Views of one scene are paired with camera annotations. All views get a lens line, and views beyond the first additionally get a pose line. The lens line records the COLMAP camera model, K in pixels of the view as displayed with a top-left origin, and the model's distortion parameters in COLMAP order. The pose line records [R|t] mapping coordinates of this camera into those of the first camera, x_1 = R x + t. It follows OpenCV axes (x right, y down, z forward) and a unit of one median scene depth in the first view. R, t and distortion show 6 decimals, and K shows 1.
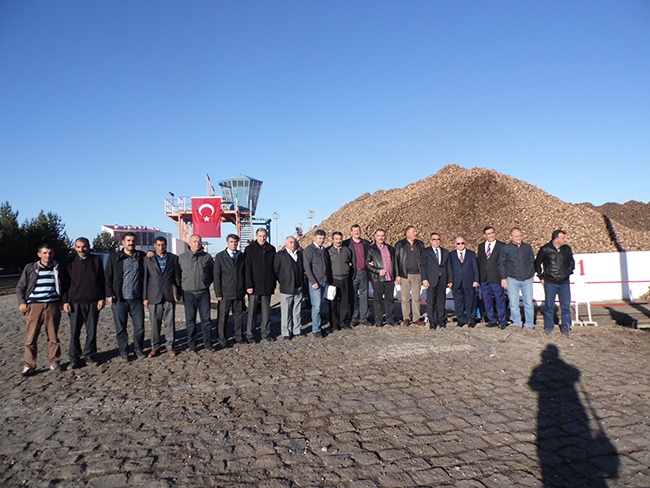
lens RADIAL K [[458.4, 0, 326.0], [0, 458.4, 245.9], [0, 0, 1]] dist [-0.003642, -0.005308]
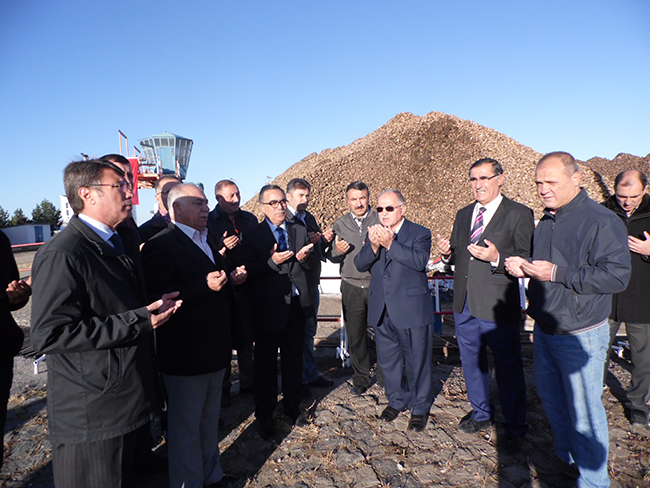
lens RADIAL K [[427.9, 0, 323.3], [0, 427.9, 243.7], [0, 0, 1]] dist [0.000260, -0.000145]
pose [[0.997683, -0.025741, 0.062983, 0.083223], [0.020871, 0.996828, 0.076797, -0.001944], [-0.064760, -0.075304, 0.995055, 0.246976]]
